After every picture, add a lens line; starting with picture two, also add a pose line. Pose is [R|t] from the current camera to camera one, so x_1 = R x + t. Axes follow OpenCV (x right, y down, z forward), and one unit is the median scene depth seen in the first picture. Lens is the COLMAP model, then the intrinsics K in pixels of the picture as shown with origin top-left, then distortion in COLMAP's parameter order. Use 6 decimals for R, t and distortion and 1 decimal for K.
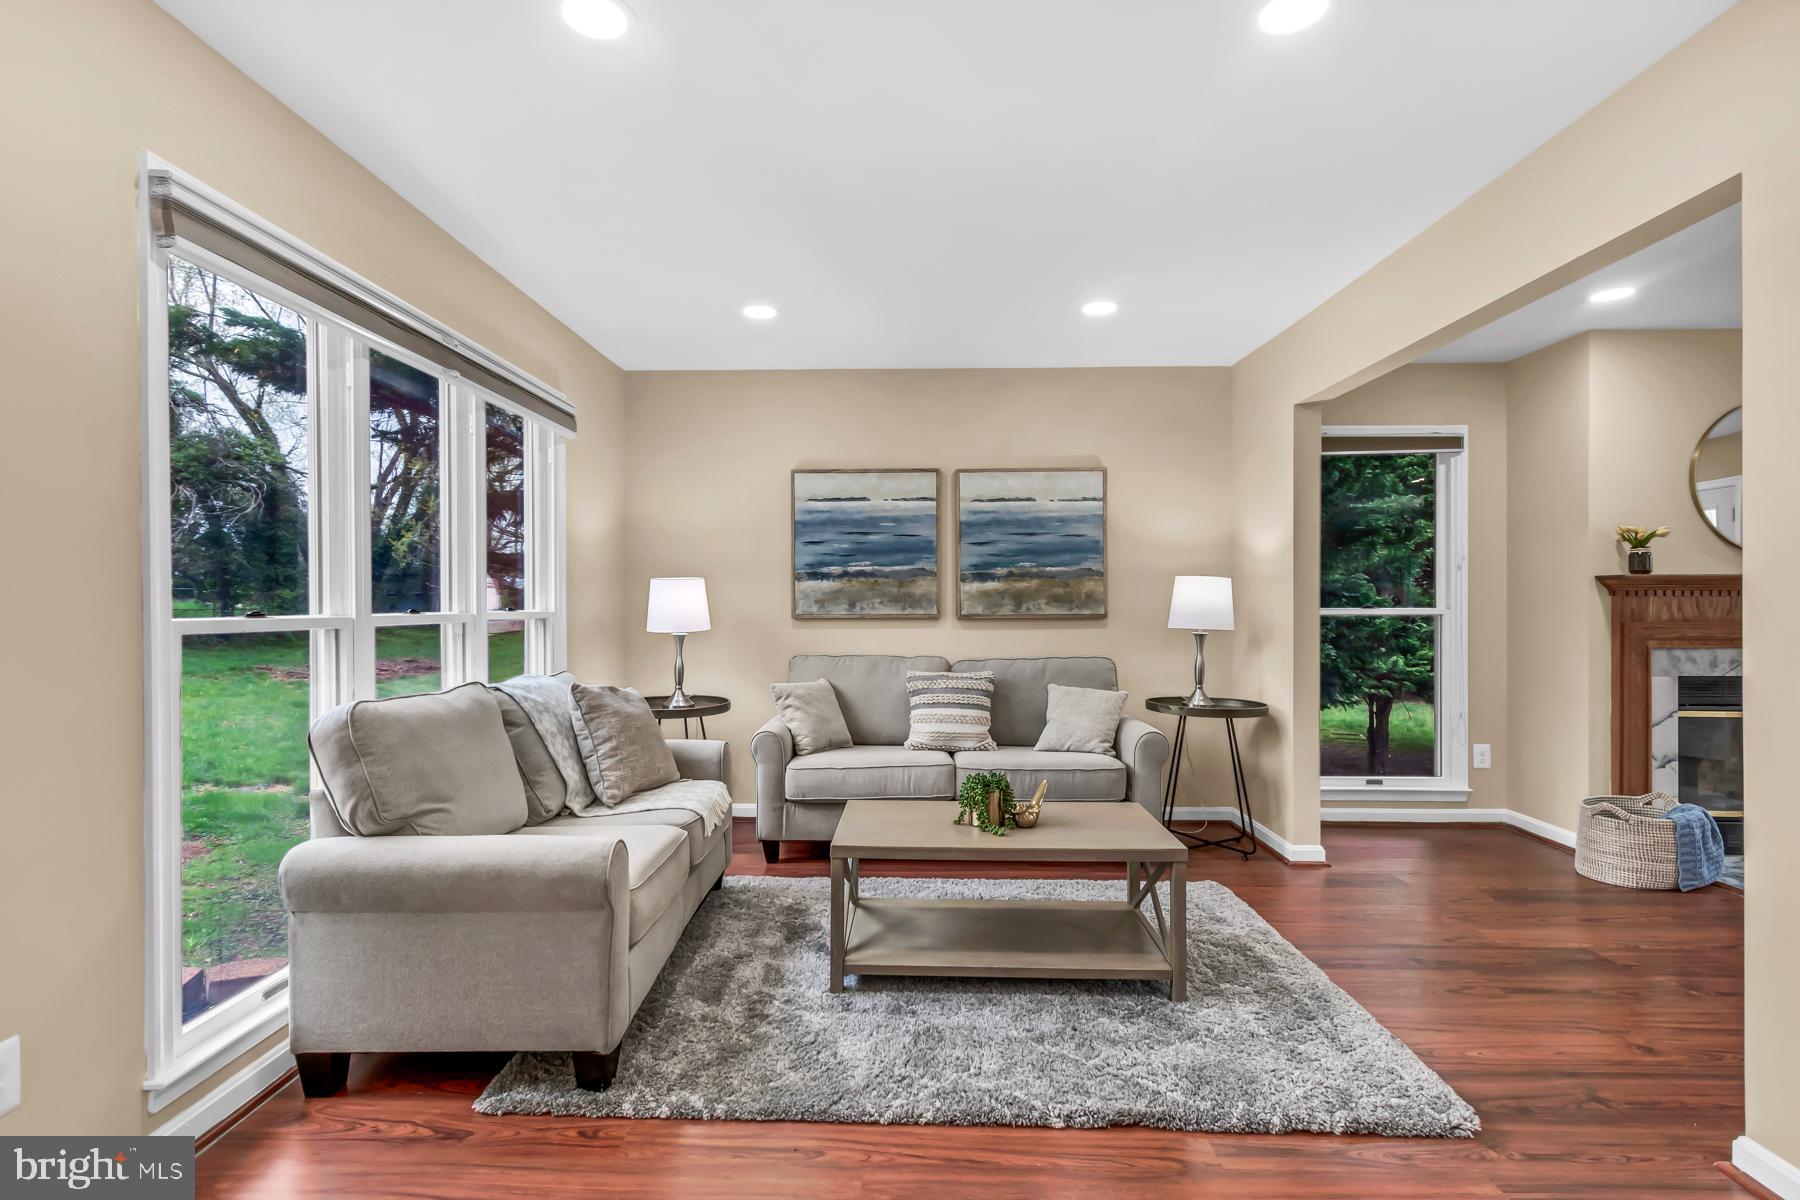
lens RADIAL K [[830.2, 0, 889.9], [0, 830.2, 604.1], [0, 0, 1]] dist [0.001498, -0.000420]
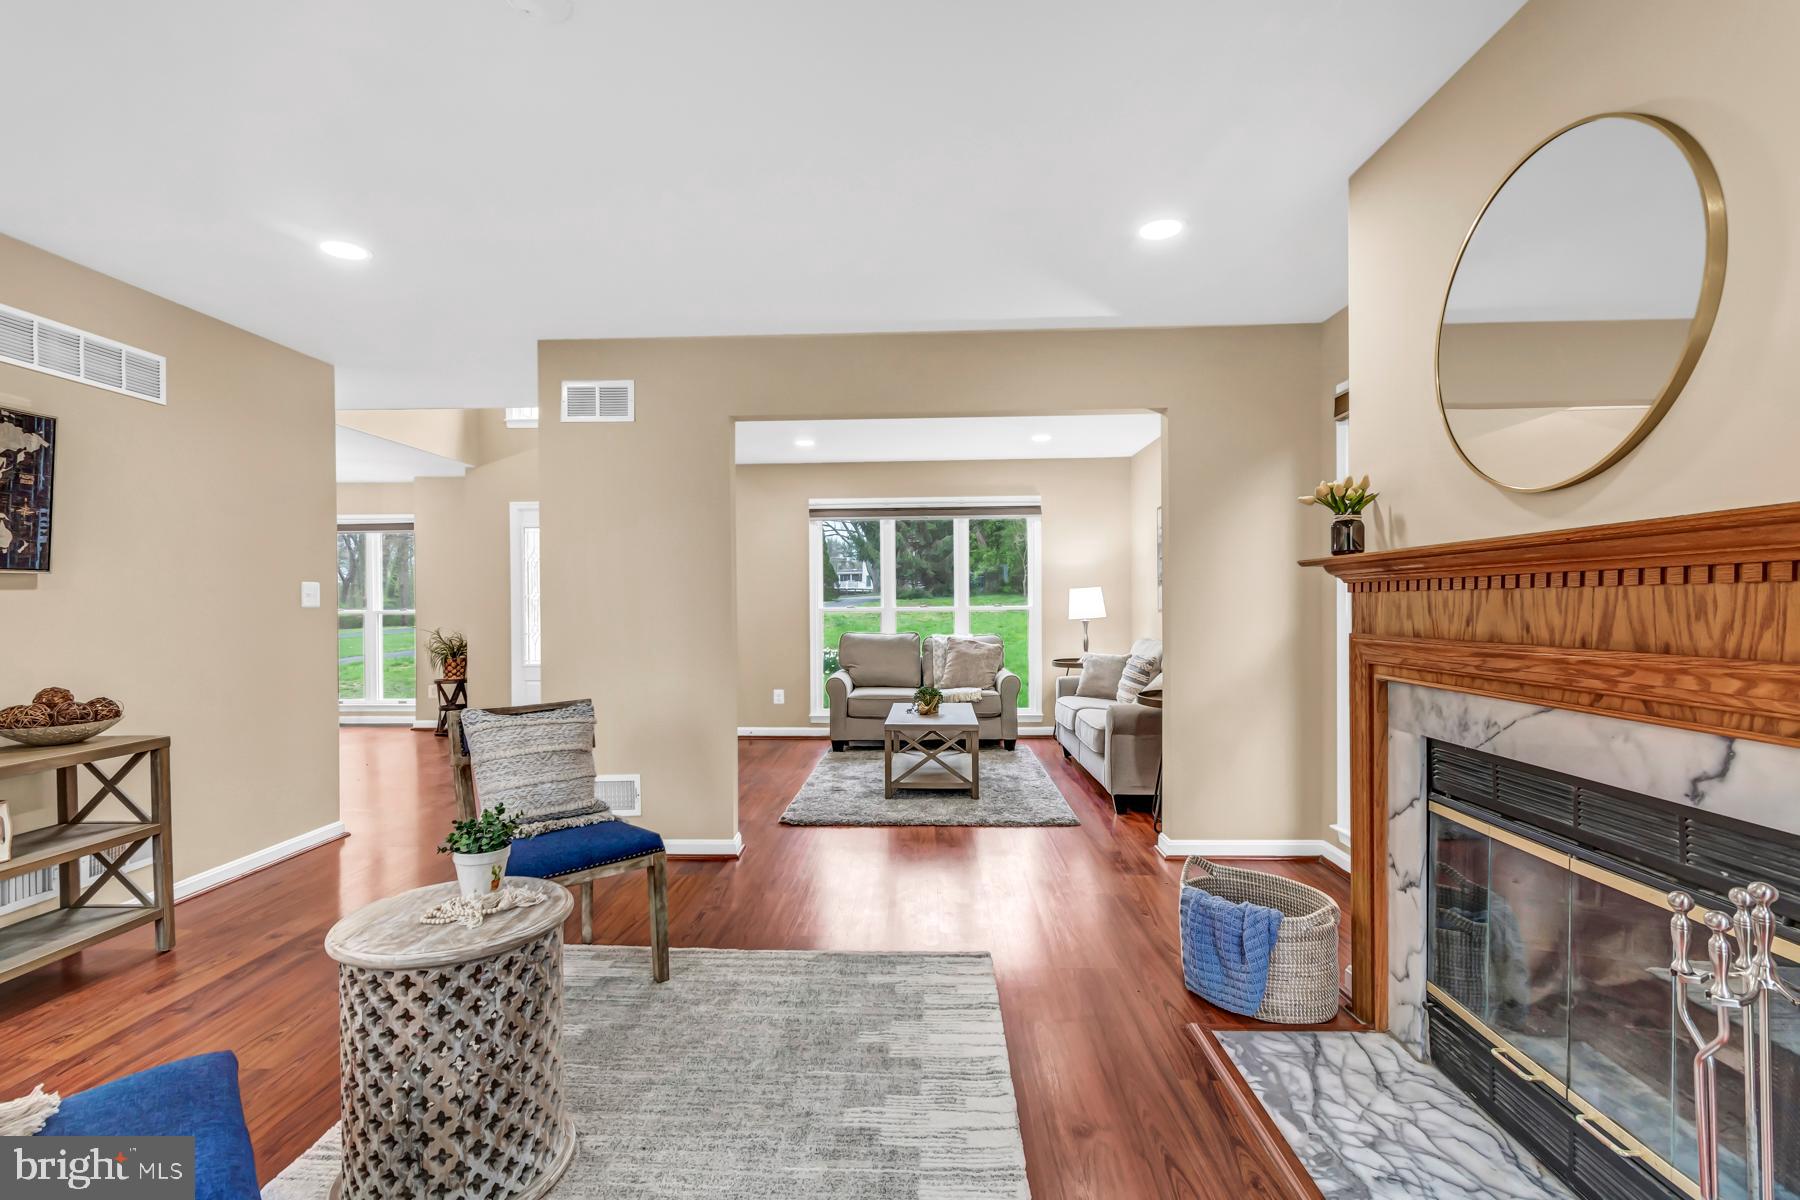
lens RADIAL K [[816.5, 0, 893.0], [0, 816.5, 598.8], [0, 0, 1]] dist [0.000172, -0.000246]
pose [[-0.007091, -0.003423, -0.999969, 1.332590], [0.004155, 0.999985, -0.003452, -0.003473], [0.999966, -0.004179, -0.007076, 0.583591]]
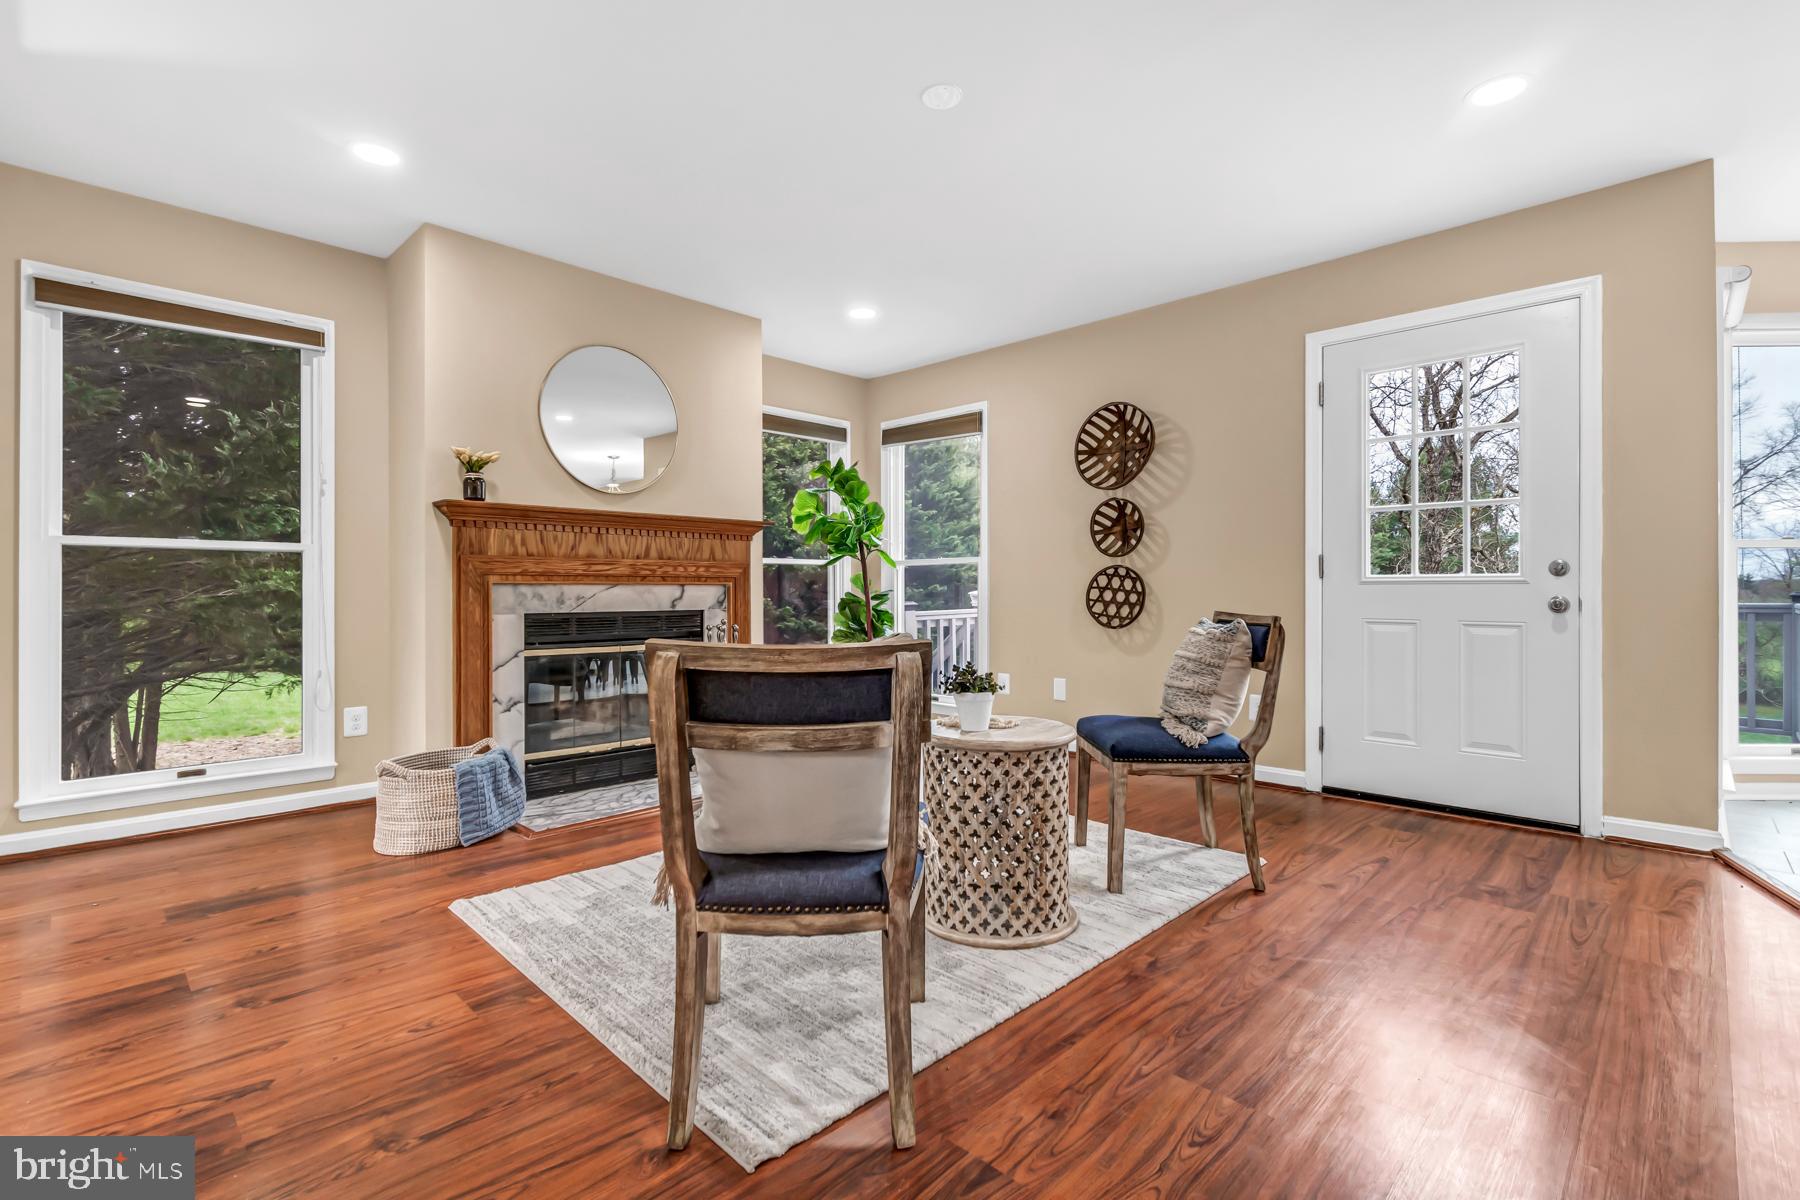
lens RADIAL K [[819.8, 0, 894.5], [0, 819.8, 592.5], [0, 0, 1]] dist [-0.000197, 0.000233]
pose [[0.678468, -0.000334, 0.734630, 0.487254], [0.003402, 0.999991, -0.002687, 0.059206], [-0.734622, 0.004322, 0.678463, 0.044445]]
